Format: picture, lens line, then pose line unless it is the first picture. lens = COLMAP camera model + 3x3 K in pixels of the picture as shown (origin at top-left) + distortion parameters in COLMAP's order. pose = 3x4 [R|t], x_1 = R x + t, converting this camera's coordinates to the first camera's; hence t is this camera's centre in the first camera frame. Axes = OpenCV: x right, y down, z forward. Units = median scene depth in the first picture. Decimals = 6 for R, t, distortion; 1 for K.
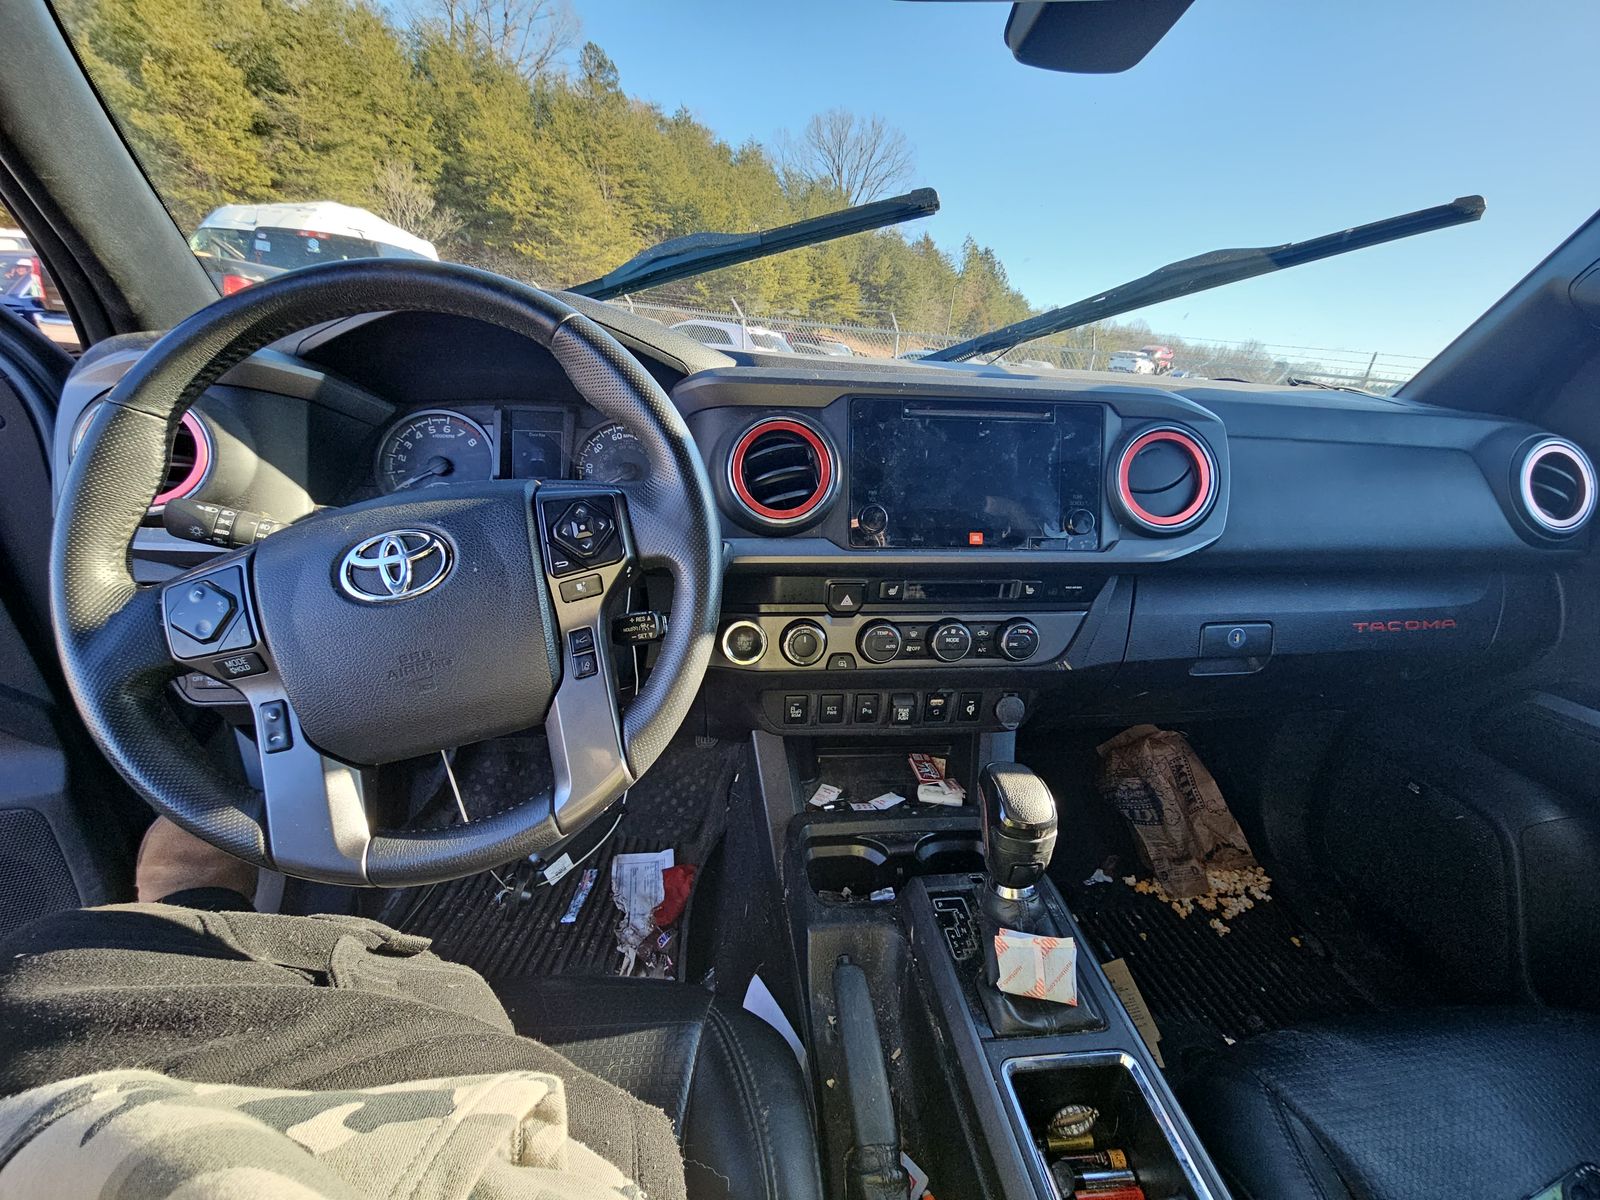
lens RADIAL K [[648.2, 0, 791.8], [0, 648.2, 611.2], [0, 0, 1]] dist [-0.000103, -0.001860]
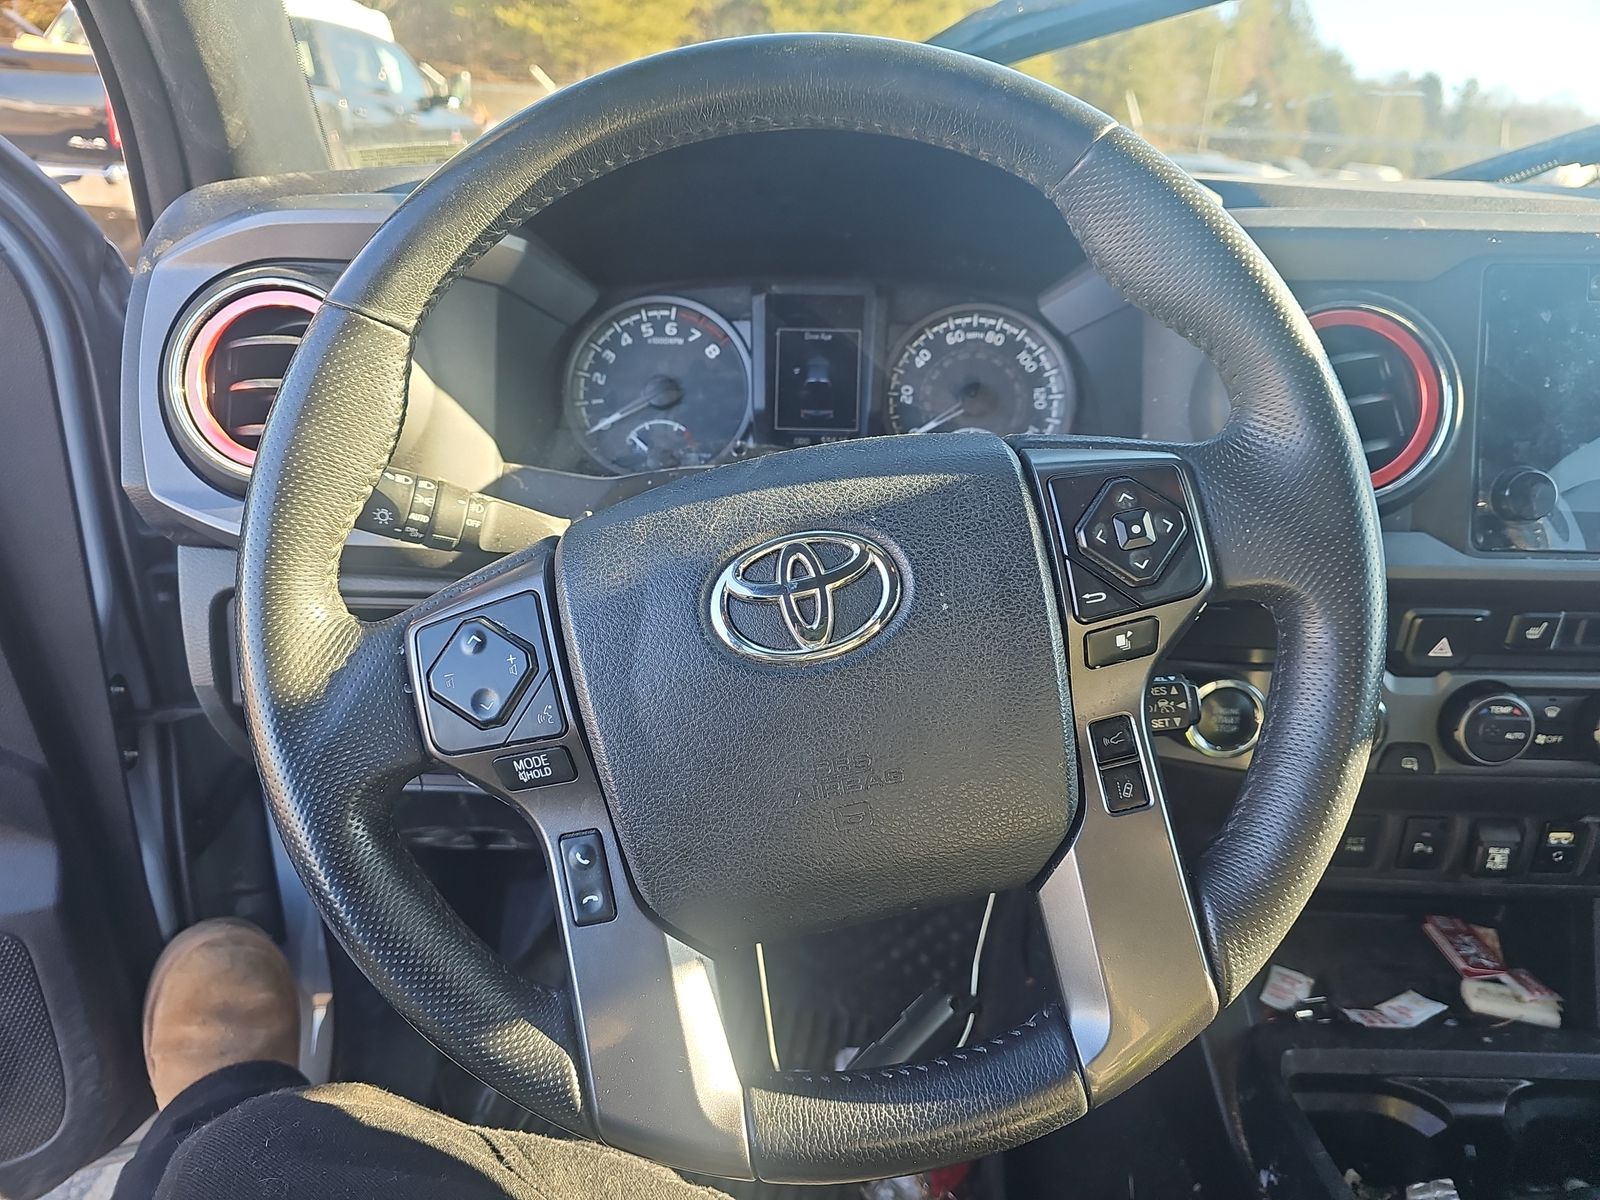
lens RADIAL K [[1075.0, 0, 797.2], [0, 1075.0, 601.9], [0, 0, 1]] dist [0.012638, -0.011907]
pose [[0.990642, 0.023059, -0.134523, -0.290636], [-0.023031, 0.999733, 0.001769, -0.039883], [0.134528, 0.001346, 0.990909, 0.055711]]
